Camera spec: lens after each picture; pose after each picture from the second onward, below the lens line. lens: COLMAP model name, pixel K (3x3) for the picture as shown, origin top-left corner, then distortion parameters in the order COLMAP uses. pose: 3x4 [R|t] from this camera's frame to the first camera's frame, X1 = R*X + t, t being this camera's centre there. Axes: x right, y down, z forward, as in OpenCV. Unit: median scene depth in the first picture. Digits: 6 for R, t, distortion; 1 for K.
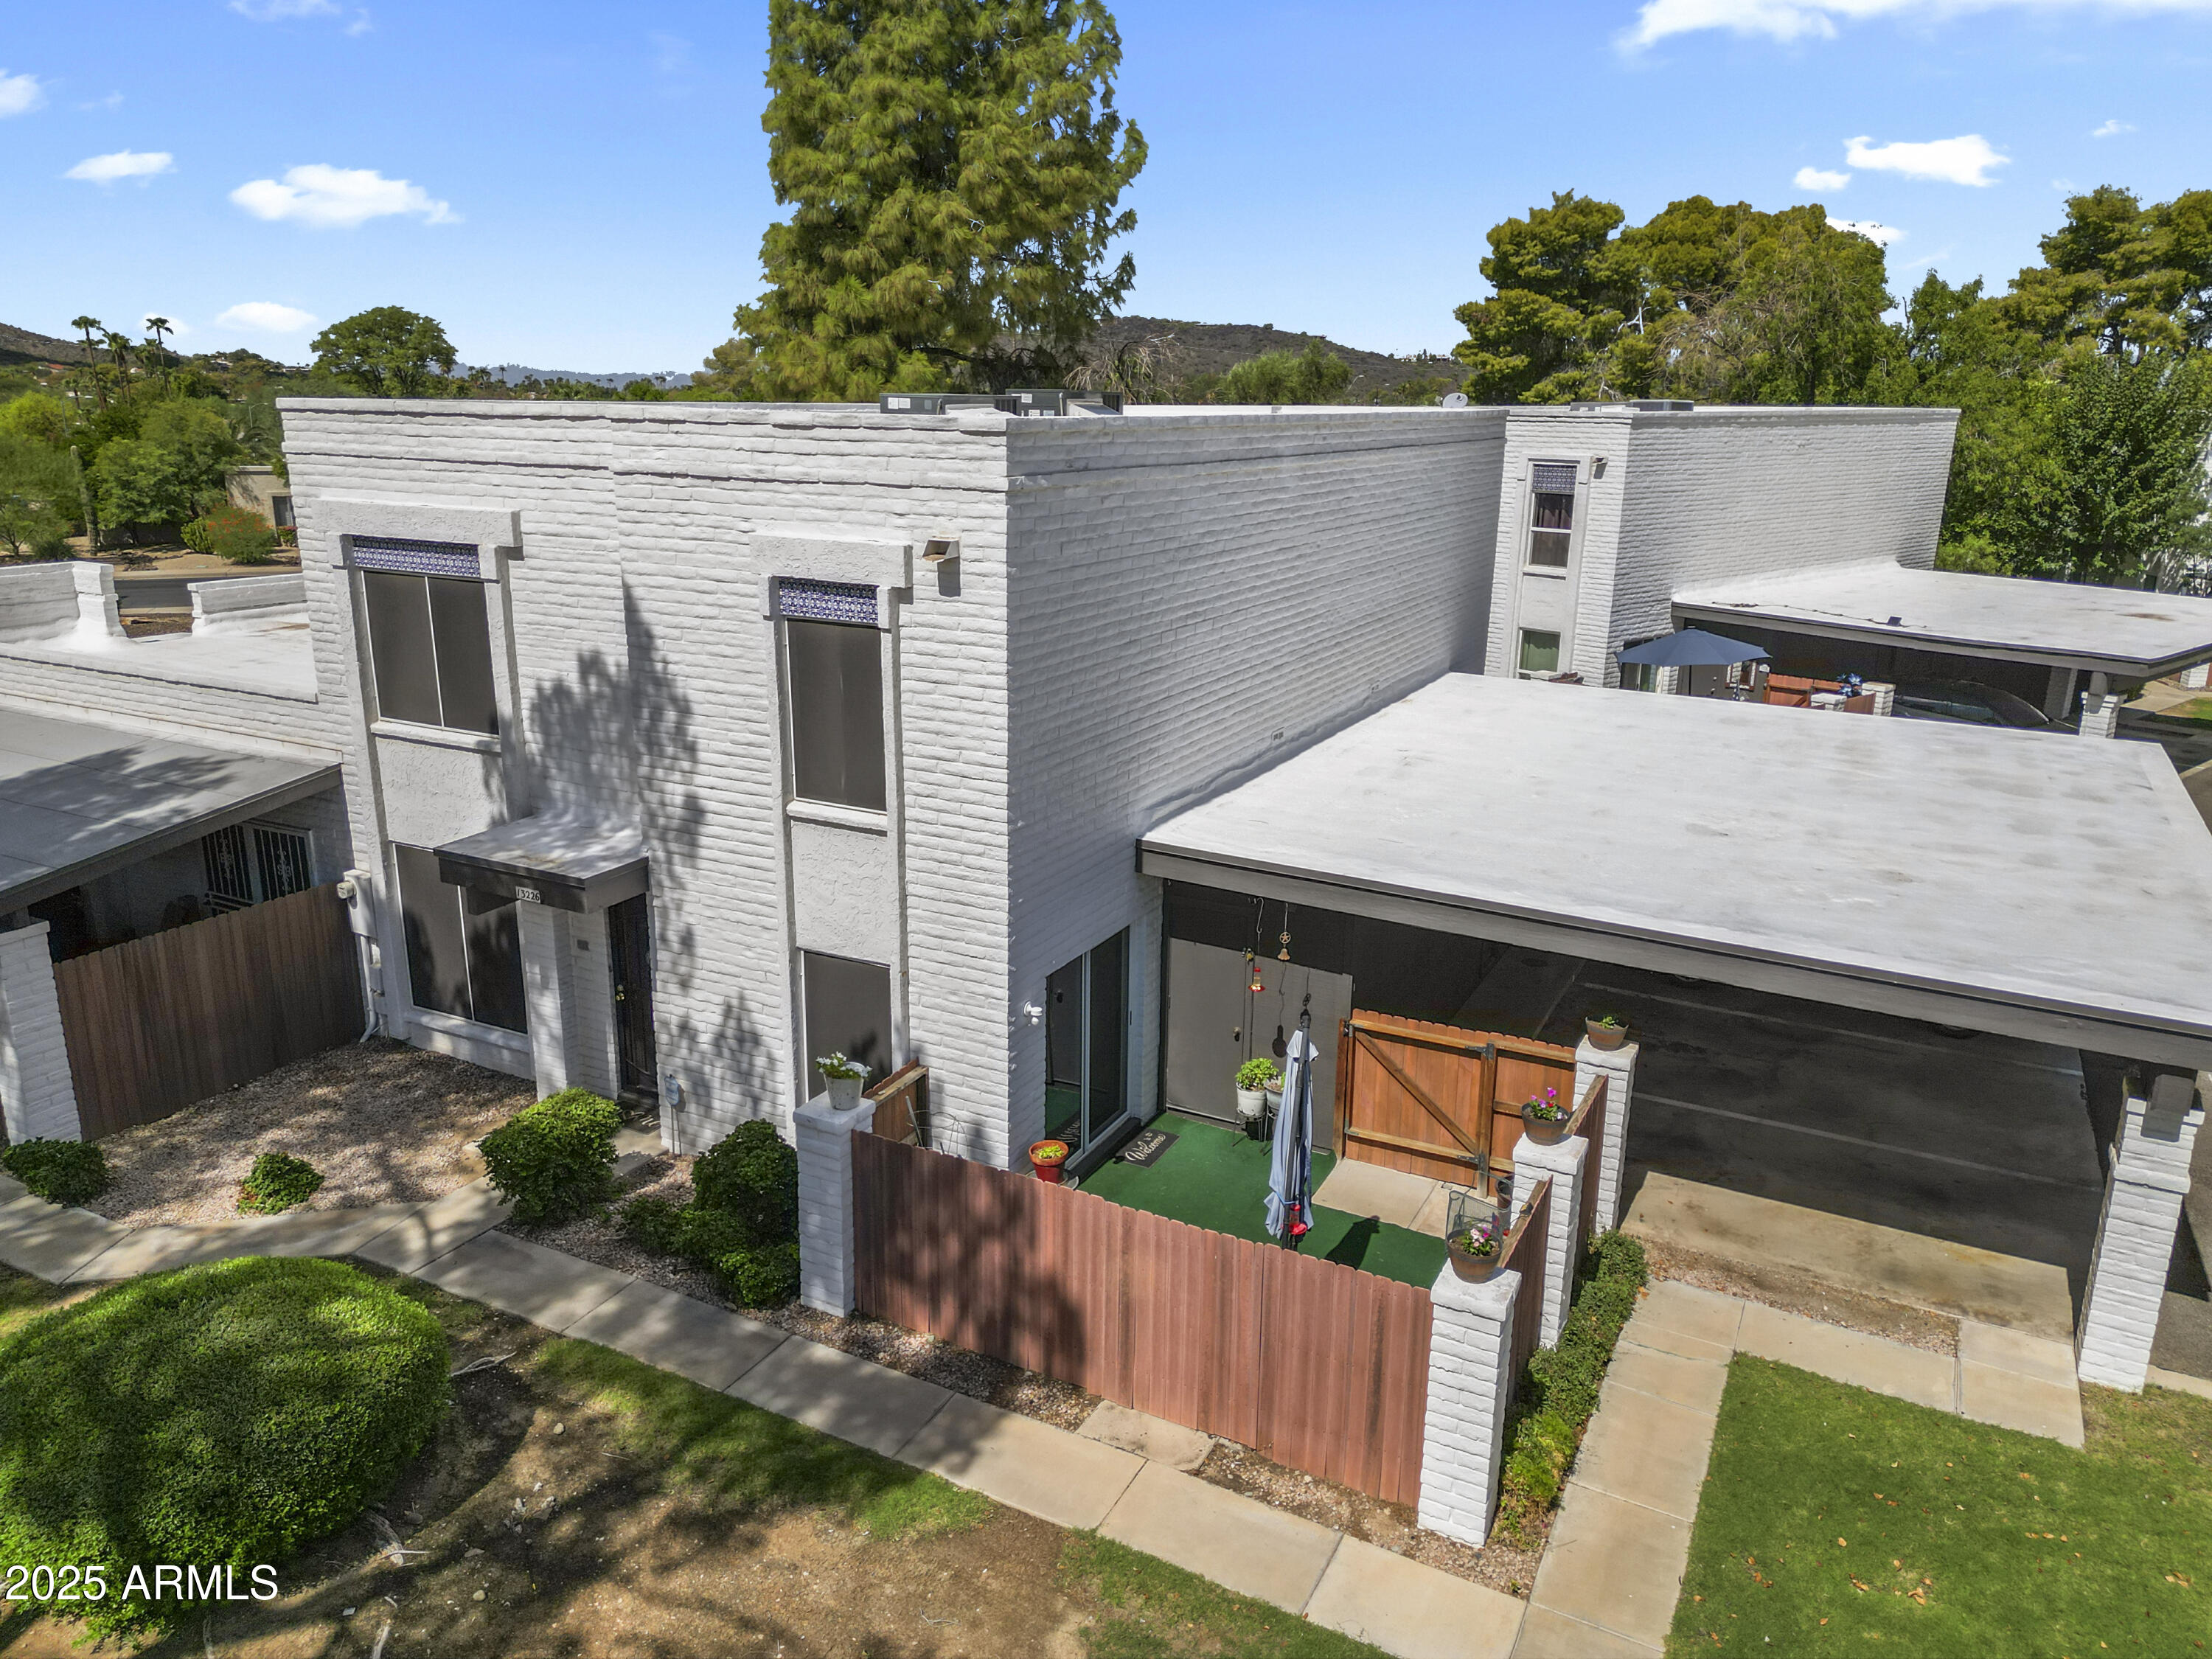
lens RADIAL K [[1558.3, 0, 1102.8], [0, 1558.3, 826.5], [0, 0, 1]] dist [-0.002807, -0.001313]
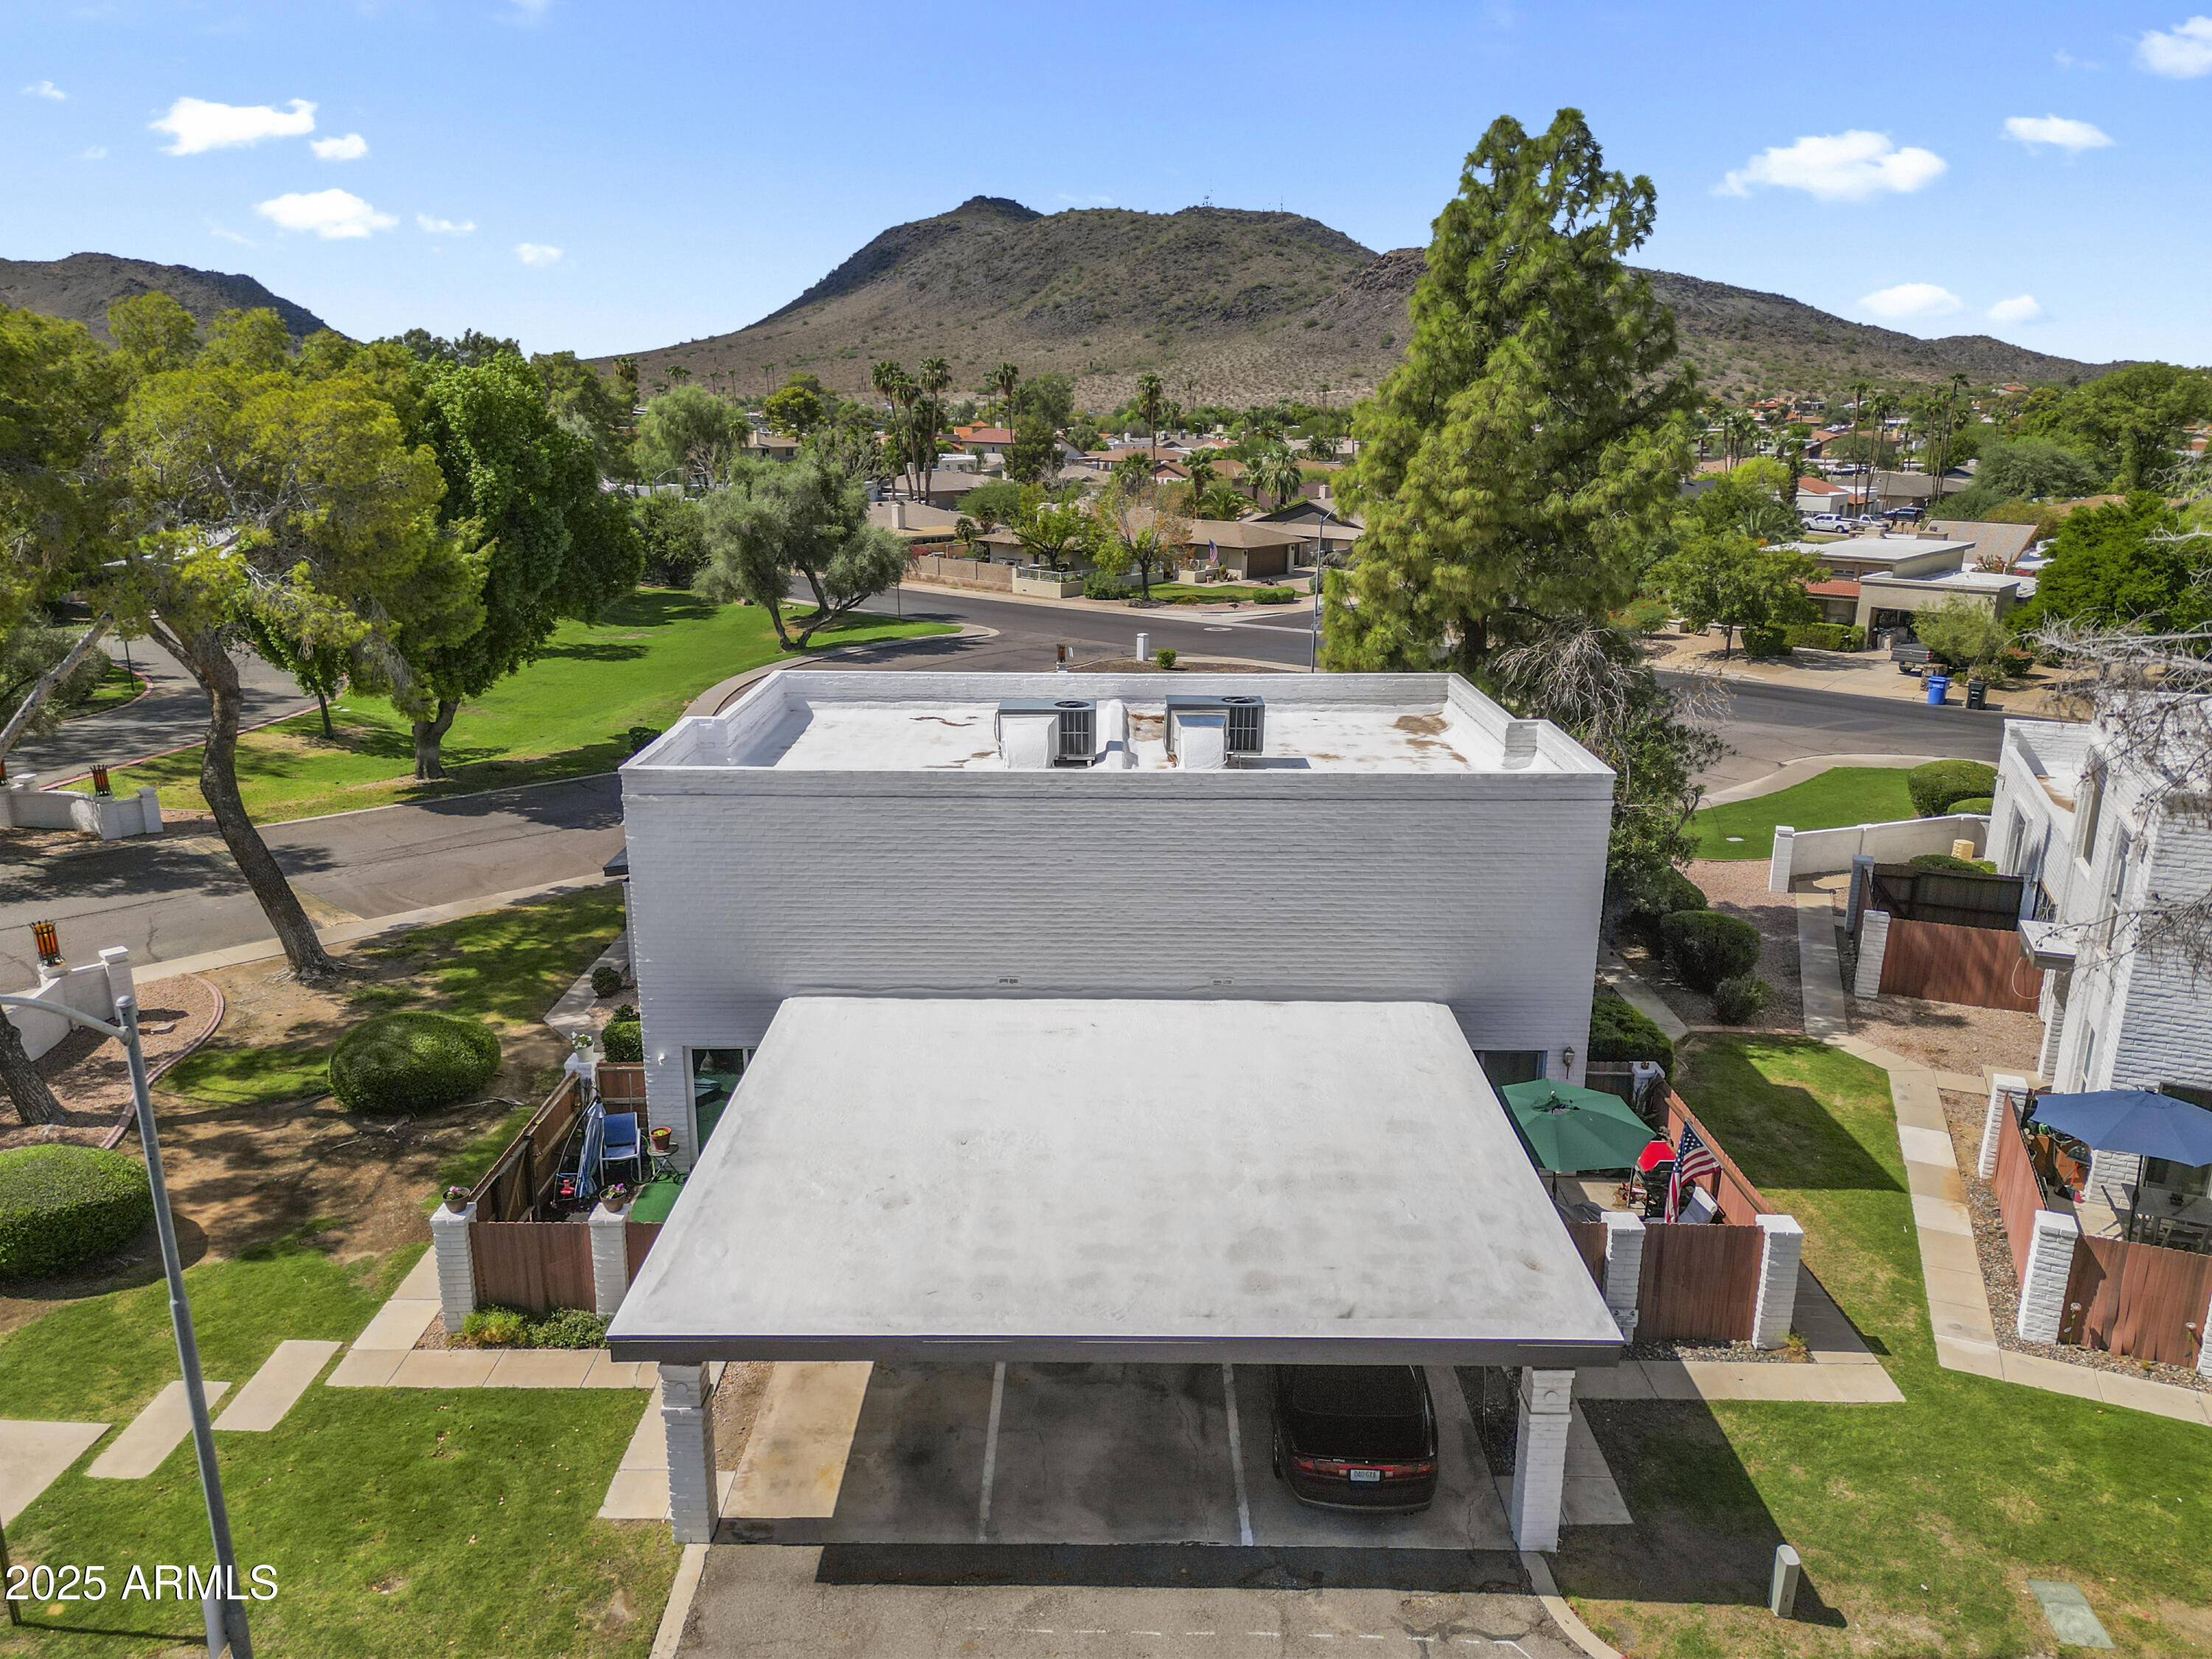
lens RADIAL K [[1558.3, 0, 1105.0], [0, 1558.3, 826.5], [0, 0, 1]] dist [-0.002807, -0.001313]
pose [[0.467469, 0.232107, -0.852994, 1.391943], [-0.238065, 0.962321, 0.131389, -0.419401], [0.851351, 0.141648, 0.505112, 0.347605]]
